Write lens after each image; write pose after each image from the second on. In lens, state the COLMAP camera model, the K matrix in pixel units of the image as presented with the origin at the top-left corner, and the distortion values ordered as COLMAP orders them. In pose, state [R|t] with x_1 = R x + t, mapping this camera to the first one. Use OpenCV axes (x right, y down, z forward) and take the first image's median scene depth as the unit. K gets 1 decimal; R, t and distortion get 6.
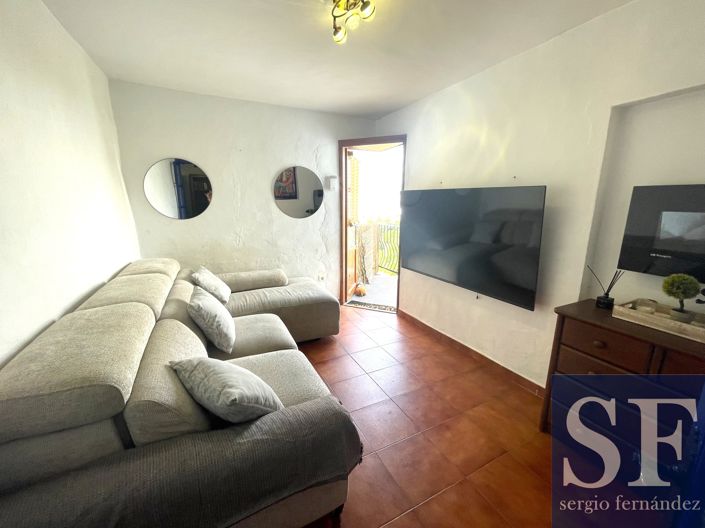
lens RADIAL K [[283.2, 0, 352.5], [0, 283.2, 264.0], [0, 0, 1]] dist [-0.000104, -0.000046]
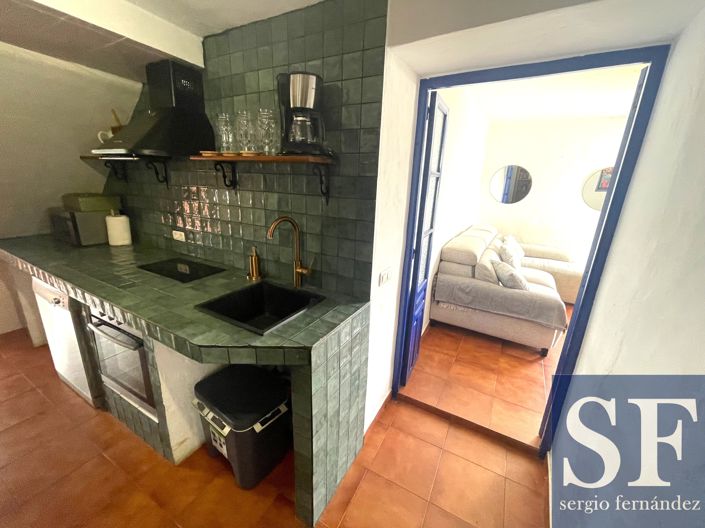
lens RADIAL K [[286.3, 0, 352.5], [0, 286.3, 264.0], [0, 0, 1]] dist [-0.000109, -0.000019]
pose [[0.538811, 0.258692, -0.801724, 0.759305], [-0.215589, 0.962335, 0.165626, 0.228843], [0.814373, 0.083602, 0.574288, -1.488929]]
